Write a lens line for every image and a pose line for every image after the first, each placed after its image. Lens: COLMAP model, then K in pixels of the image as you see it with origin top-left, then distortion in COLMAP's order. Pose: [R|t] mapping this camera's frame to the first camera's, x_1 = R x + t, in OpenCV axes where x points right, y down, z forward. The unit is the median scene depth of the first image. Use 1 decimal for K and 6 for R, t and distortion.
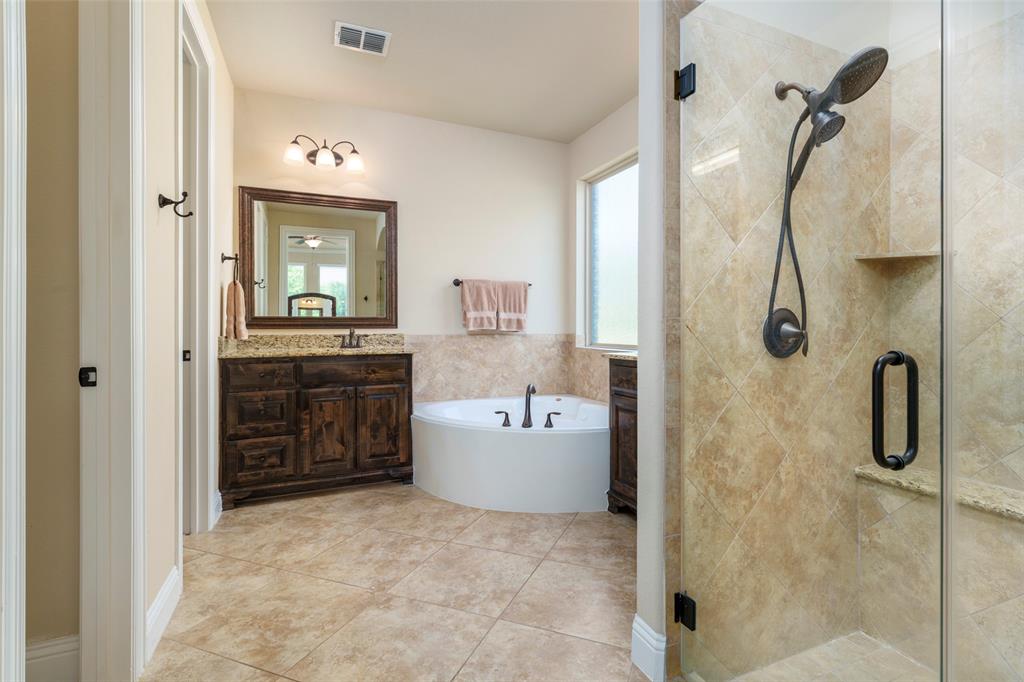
lens RADIAL K [[483.3, 0, 531.1], [0, 483.3, 322.7], [0, 0, 1]] dist [0.000378, -0.000054]
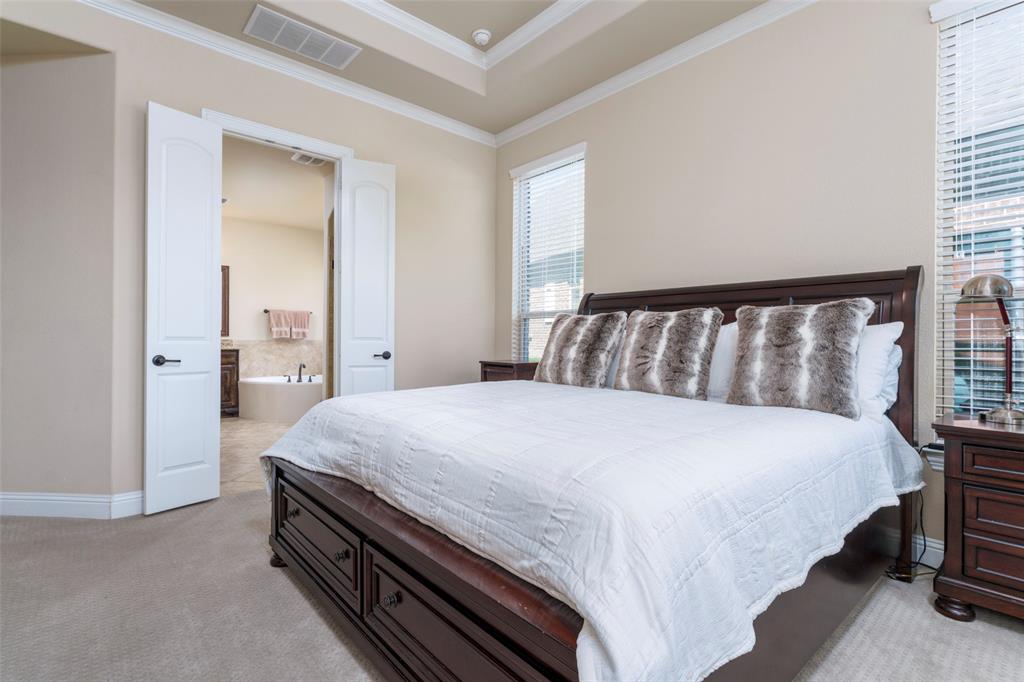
lens RADIAL K [[473.0, 0, 512.0], [0, 473.0, 341.0], [0, 0, 1]] dist [-0.000461, -0.000060]
pose [[0.953501, 0.004525, 0.301355, 0.189942], [-0.008656, 0.999886, 0.012376, -0.002421], [-0.301265, -0.014409, 0.953432, -0.954570]]
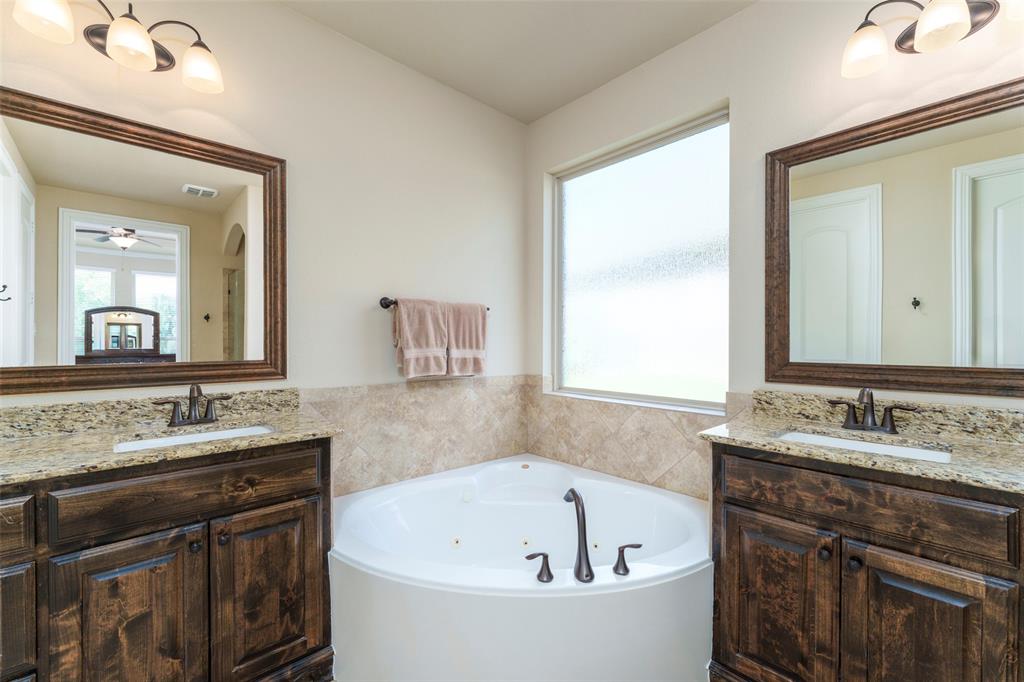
lens RADIAL K [[419.0, 0, 512.0], [0, 419.0, 341.0], [0, 0, 1]] dist [-0.001462, 0.000293]
pose [[0.950854, 0.002836, 0.309628, -0.168516], [-0.005276, 0.999961, 0.007043, -0.037704], [-0.309596, -0.008330, 0.950832, 0.423138]]
